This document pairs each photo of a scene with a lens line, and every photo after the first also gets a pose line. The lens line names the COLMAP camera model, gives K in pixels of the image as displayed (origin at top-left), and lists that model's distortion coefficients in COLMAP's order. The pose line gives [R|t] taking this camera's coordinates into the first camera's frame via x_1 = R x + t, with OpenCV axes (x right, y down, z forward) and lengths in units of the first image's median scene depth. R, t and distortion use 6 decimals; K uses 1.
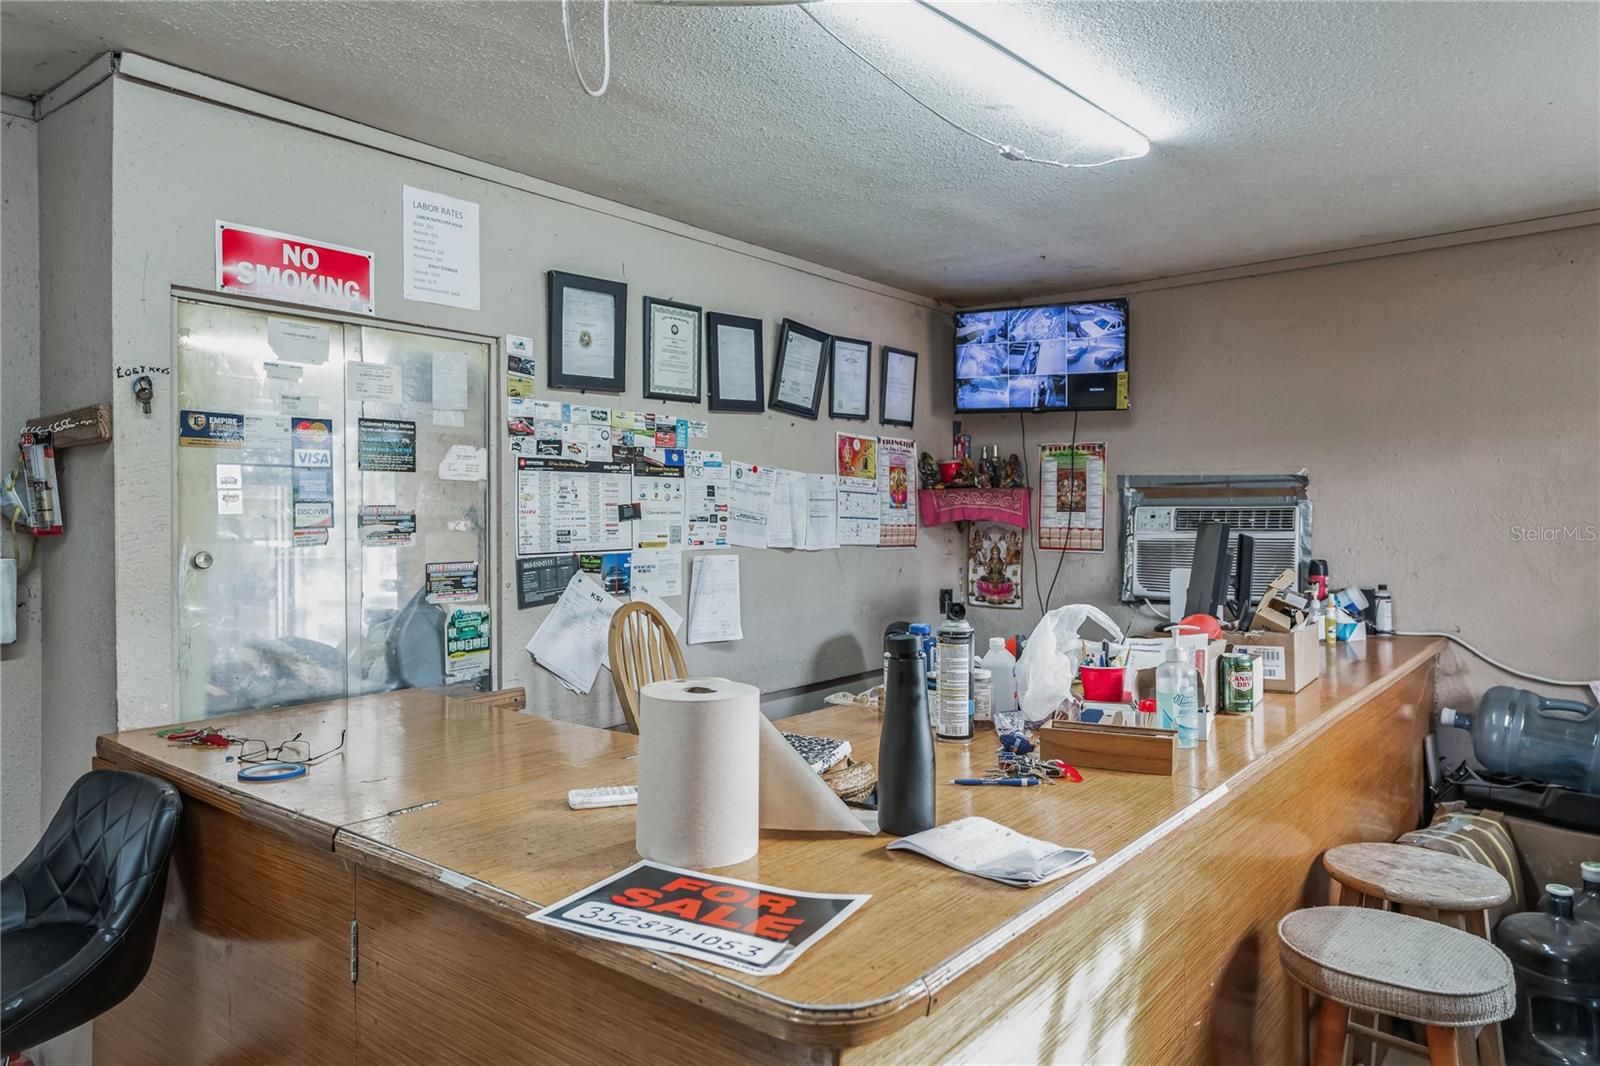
lens RADIAL K [[1006.8, 0, 791.8], [0, 1006.8, 507.1], [0, 0, 1]] dist [0.010850, 0.005372]
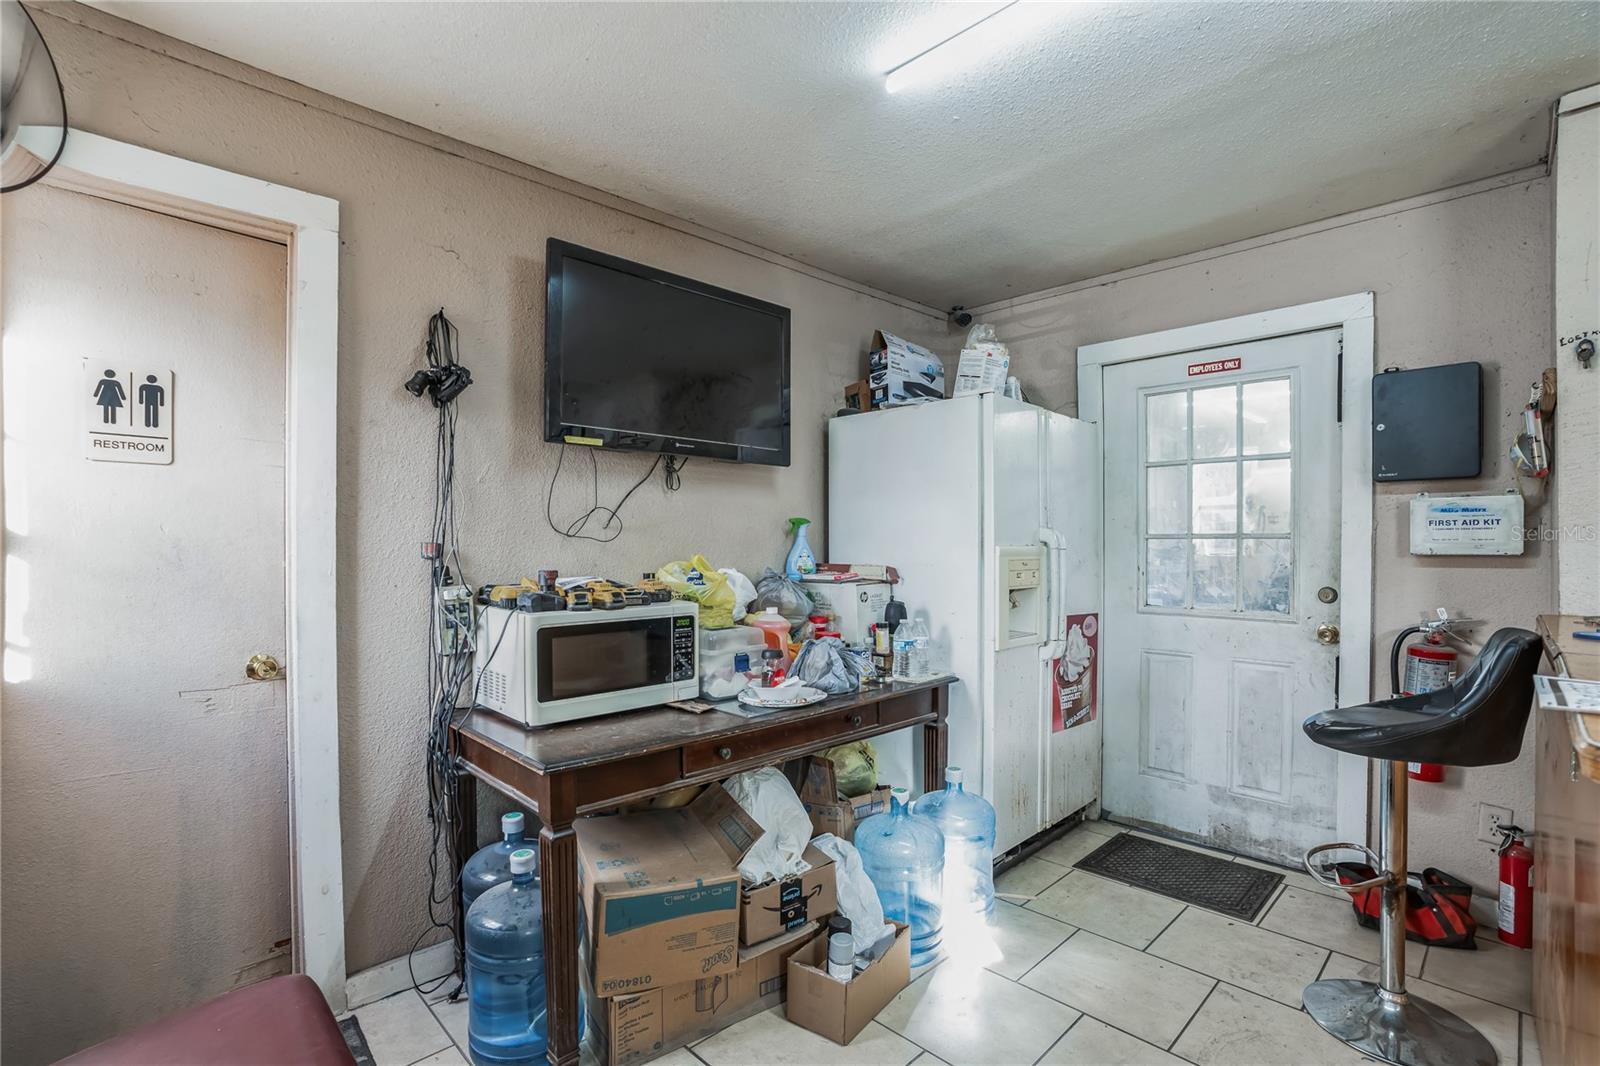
lens RADIAL K [[735.0, 0, 799.0], [0, 735.0, 544.4], [0, 0, 1]] dist [-0.022720, 0.000742]
pose [[-0.082319, 0.005328, -0.996592, 0.238348], [0.008584, 0.999952, 0.004637, 0.081638], [0.996569, -0.008173, -0.082361, 0.065395]]
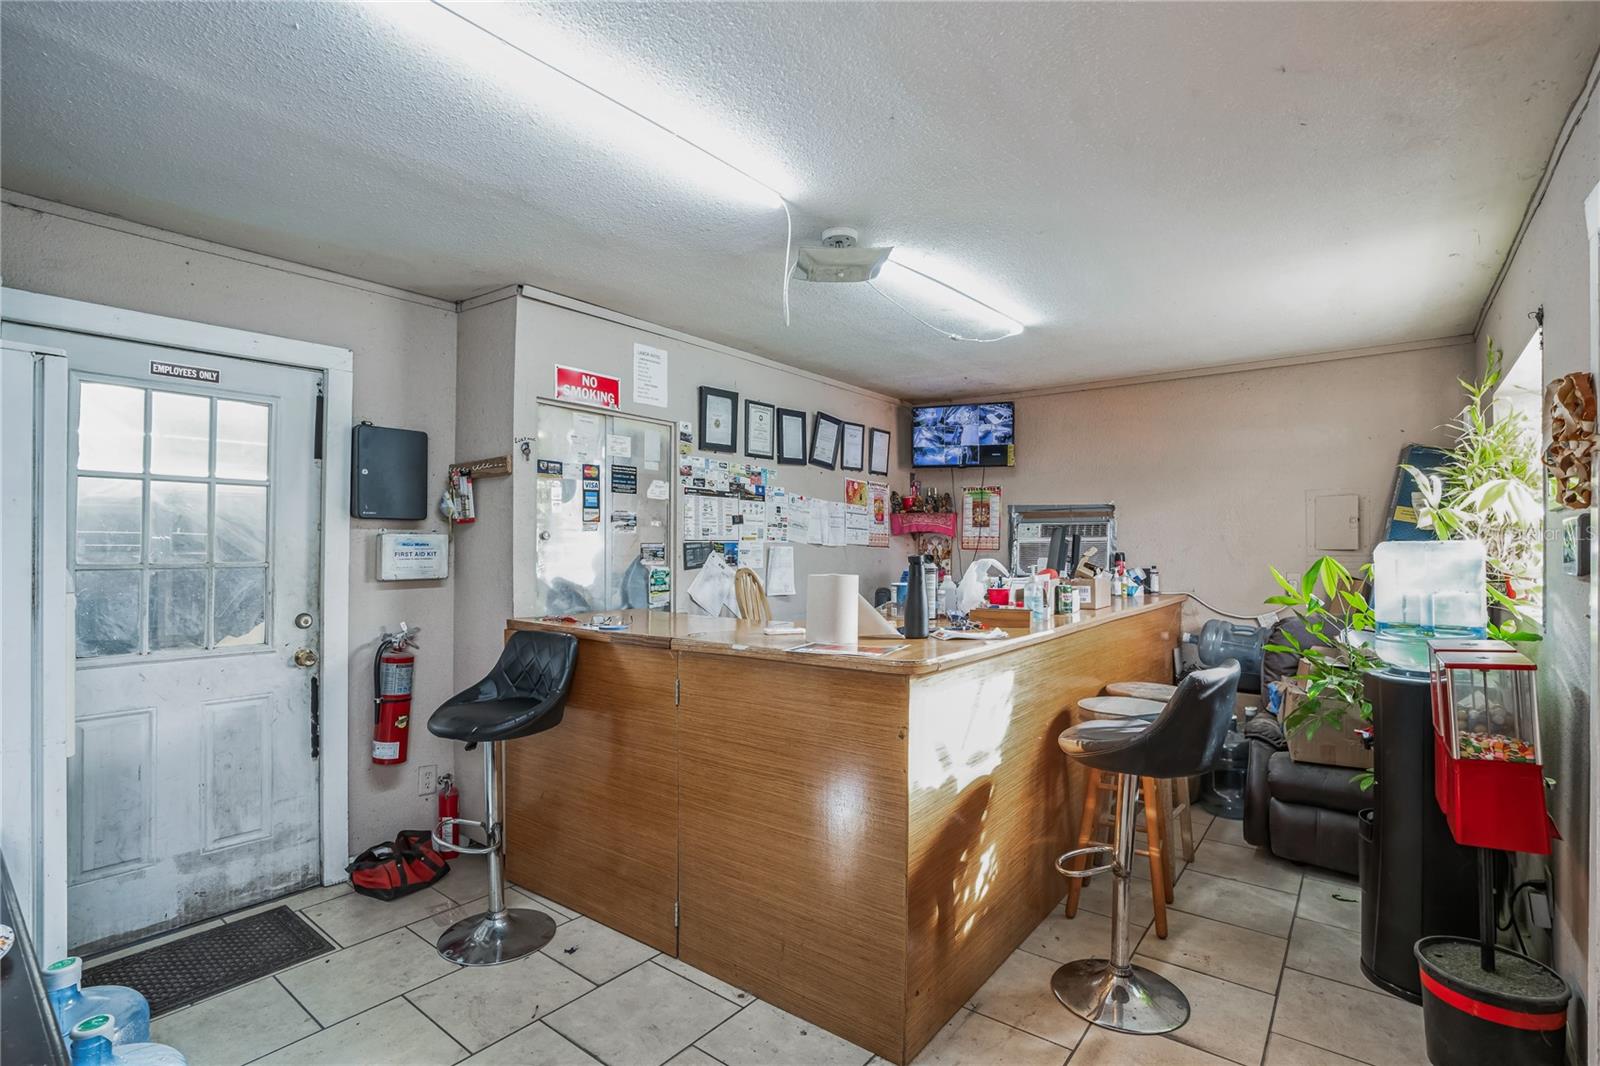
lens RADIAL K [[735.0, 0, 795.8], [0, 735.0, 532.8], [0, 0, 1]] dist [-0.022720, 0.000742]
pose [[0.999560, 0.006047, 0.029051, -0.103860], [-0.005744, 0.999928, -0.010524, 0.045073], [-0.029112, 0.010352, 0.999523, -0.334736]]
